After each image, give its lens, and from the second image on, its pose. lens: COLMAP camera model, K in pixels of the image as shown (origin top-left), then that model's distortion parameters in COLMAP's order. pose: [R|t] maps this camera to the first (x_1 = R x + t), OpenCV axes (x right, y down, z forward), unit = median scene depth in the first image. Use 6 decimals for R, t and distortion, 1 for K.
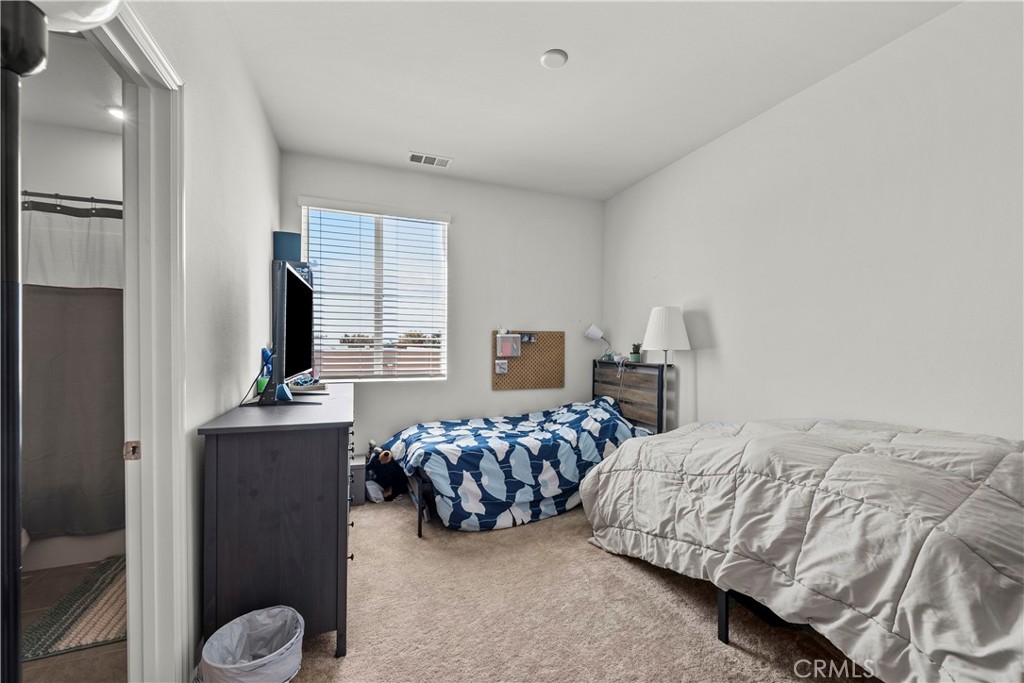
lens RADIAL K [[407.4, 0, 519.3], [0, 407.4, 350.0], [0, 0, 1]] dist [-0.001607, -0.001641]
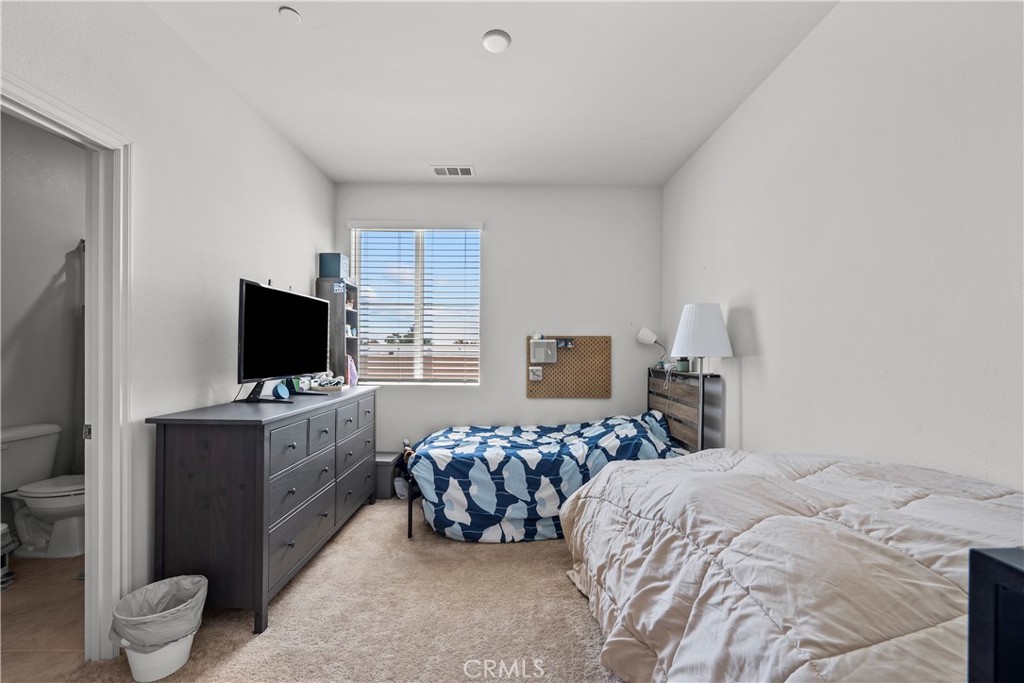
lens RADIAL K [[407.4, 0, 512.2], [0, 407.4, 350.0], [0, 0, 1]] dist [-0.001607, -0.001641]
pose [[0.931695, -0.001746, -0.363238, 0.355379], [-0.003524, 0.999898, -0.013845, -0.000798], [0.363225, 0.014180, 0.931594, 0.124465]]
